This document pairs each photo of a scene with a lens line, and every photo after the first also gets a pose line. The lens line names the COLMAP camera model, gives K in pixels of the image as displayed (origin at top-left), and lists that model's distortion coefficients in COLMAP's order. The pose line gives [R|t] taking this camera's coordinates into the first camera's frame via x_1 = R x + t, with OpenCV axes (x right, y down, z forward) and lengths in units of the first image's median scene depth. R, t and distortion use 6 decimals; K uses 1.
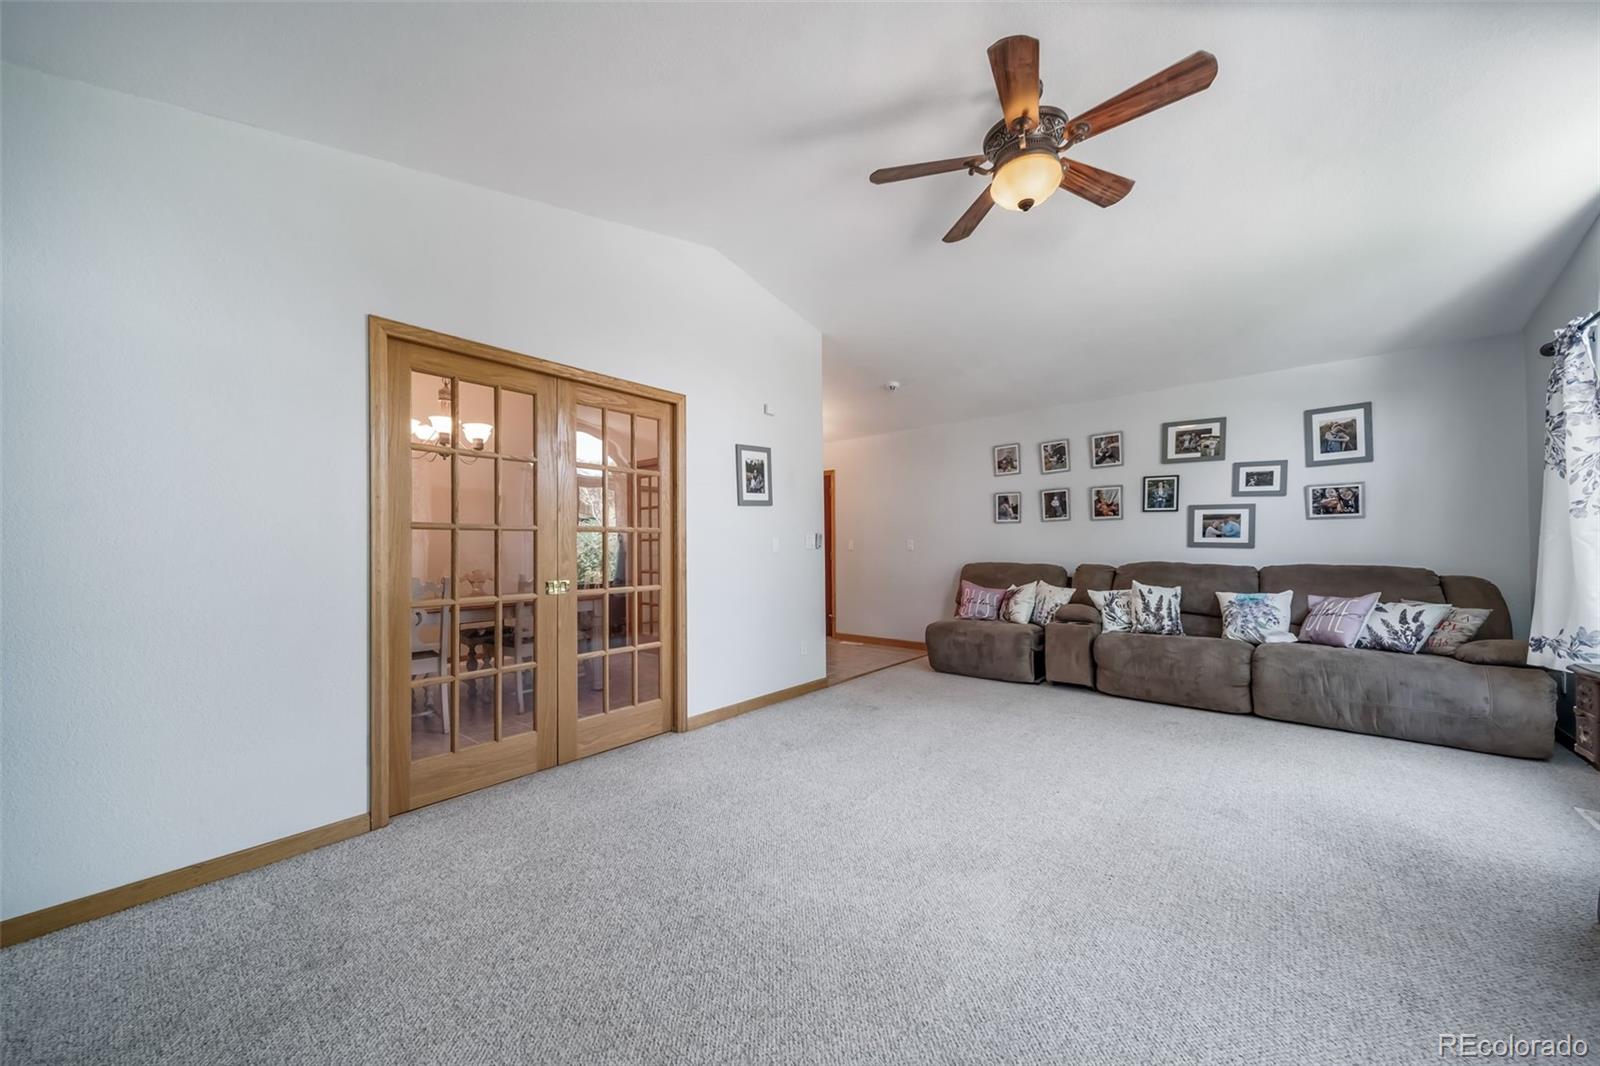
lens RADIAL K [[561.5, 0, 794.9], [0, 561.5, 550.1], [0, 0, 1]] dist [0.000392, -0.000081]
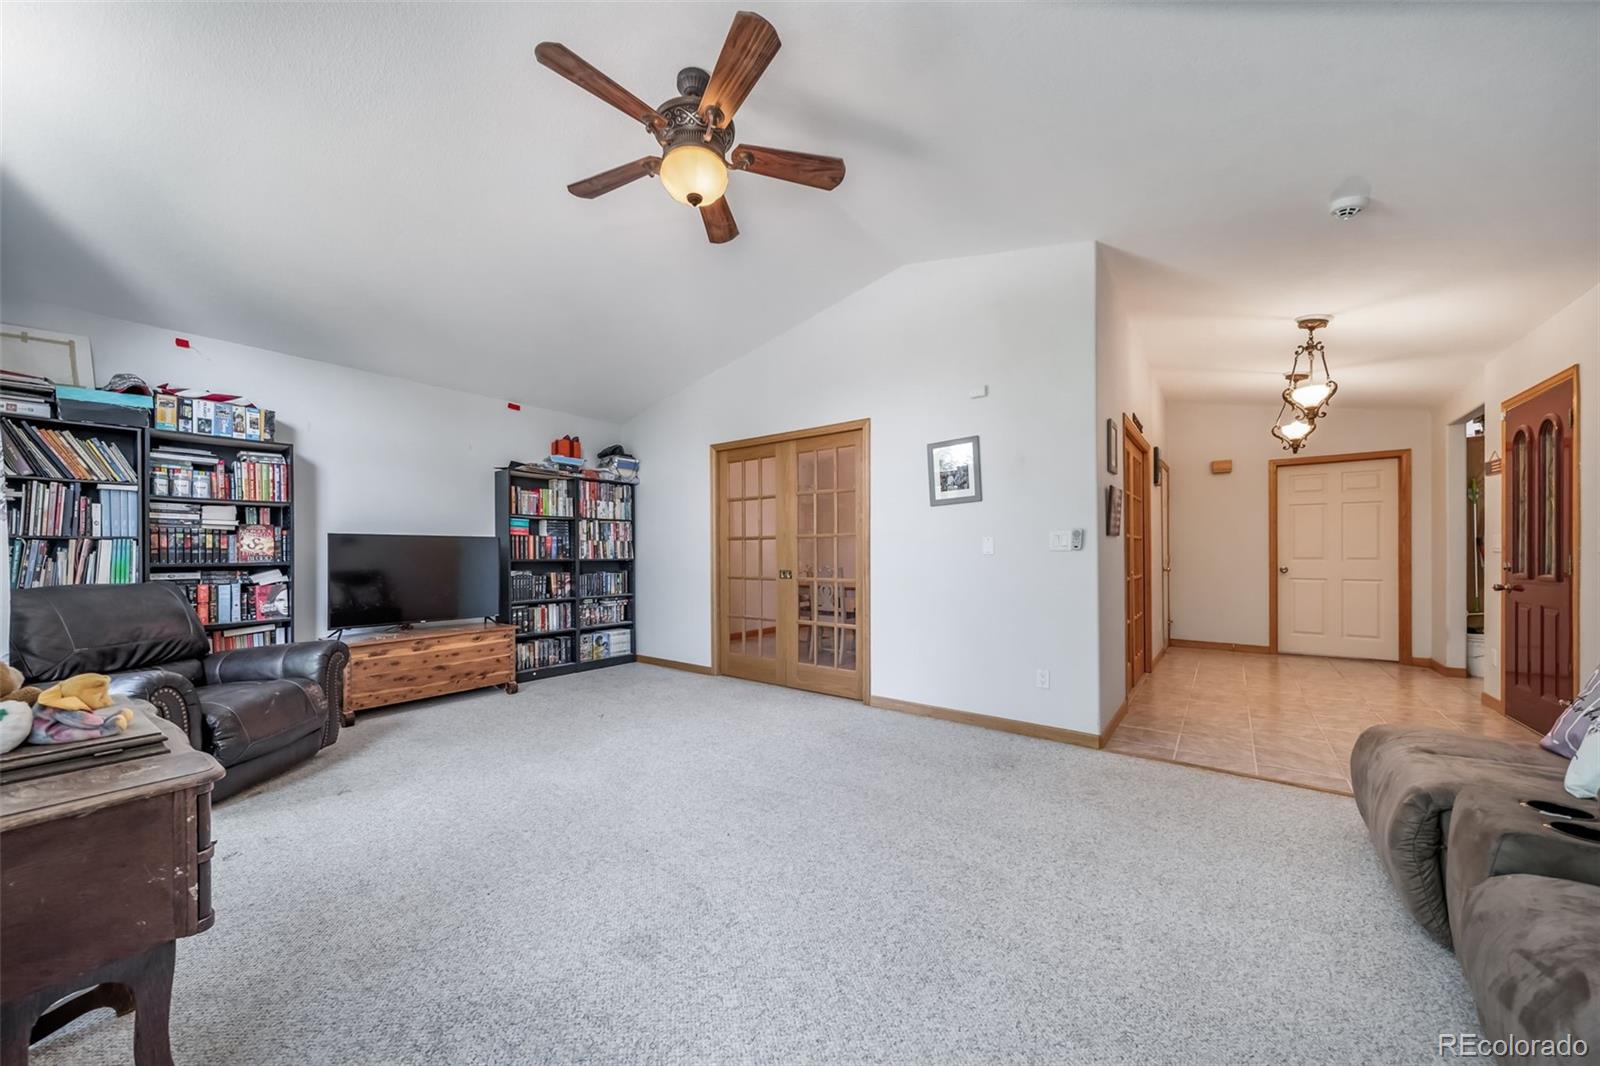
lens RADIAL K [[561.5, 0, 794.9], [0, 561.5, 550.1], [0, 0, 1]] dist [0.000392, -0.000081]
pose [[0.051619, -0.003004, -0.998662, 0.985141], [-0.005138, 0.999981, -0.003273, 0.003301], [0.998654, 0.005300, 0.051602, 0.797830]]
